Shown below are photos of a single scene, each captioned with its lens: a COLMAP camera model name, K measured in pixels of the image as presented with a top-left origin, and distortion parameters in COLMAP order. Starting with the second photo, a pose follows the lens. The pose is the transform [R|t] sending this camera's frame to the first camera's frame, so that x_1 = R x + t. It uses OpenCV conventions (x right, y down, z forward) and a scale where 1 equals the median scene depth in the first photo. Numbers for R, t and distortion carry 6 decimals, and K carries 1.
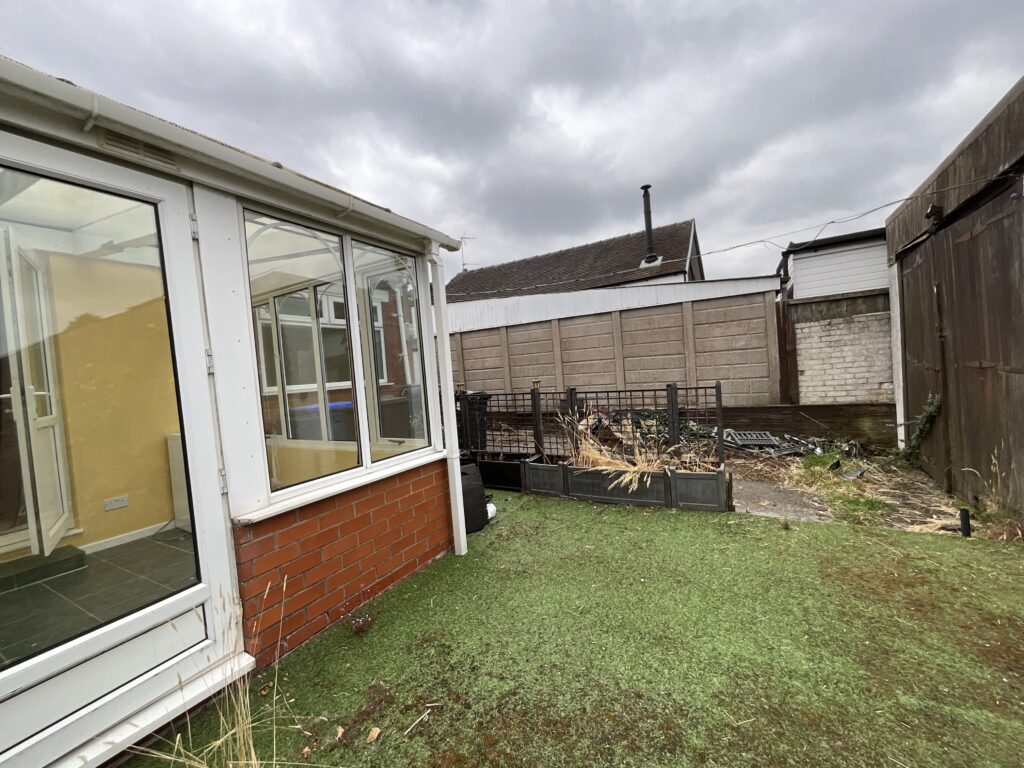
lens RADIAL K [[416.8, 0, 512.9], [0, 416.8, 380.8], [0, 0, 1]] dist [-0.001506, 0.002275]
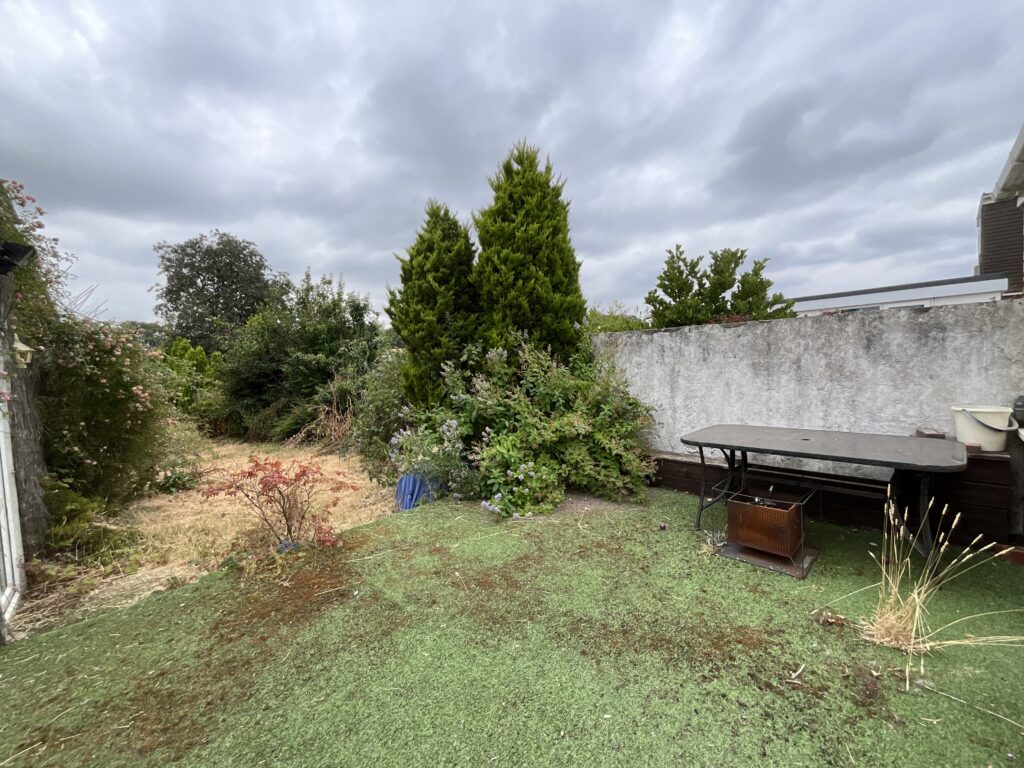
lens RADIAL K [[416.8, 0, 512.2], [0, 416.8, 389.4], [0, 0, 1]] dist [-0.001506, 0.002275]
pose [[-0.955299, 0.100609, 0.277995, 0.069222], [0.125099, 0.989546, 0.071762, -0.043698], [-0.267869, 0.103331, -0.957898, 1.419194]]
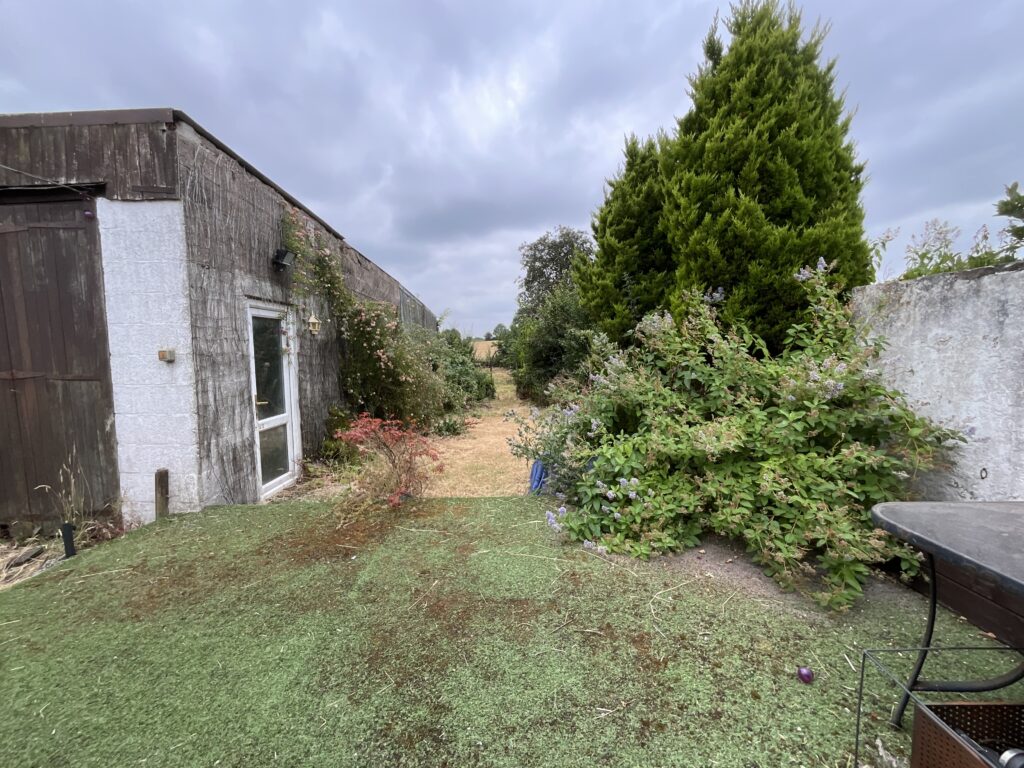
lens RADIAL K [[416.8, 0, 512.2], [0, 416.8, 385.7], [0, 0, 1]] dist [-0.001506, 0.002275]
pose [[-0.495902, 0.009339, 0.868328, -0.309992], [0.072876, 0.996862, 0.030898, 0.051486], [-0.865315, 0.078603, -0.495026, 0.738029]]
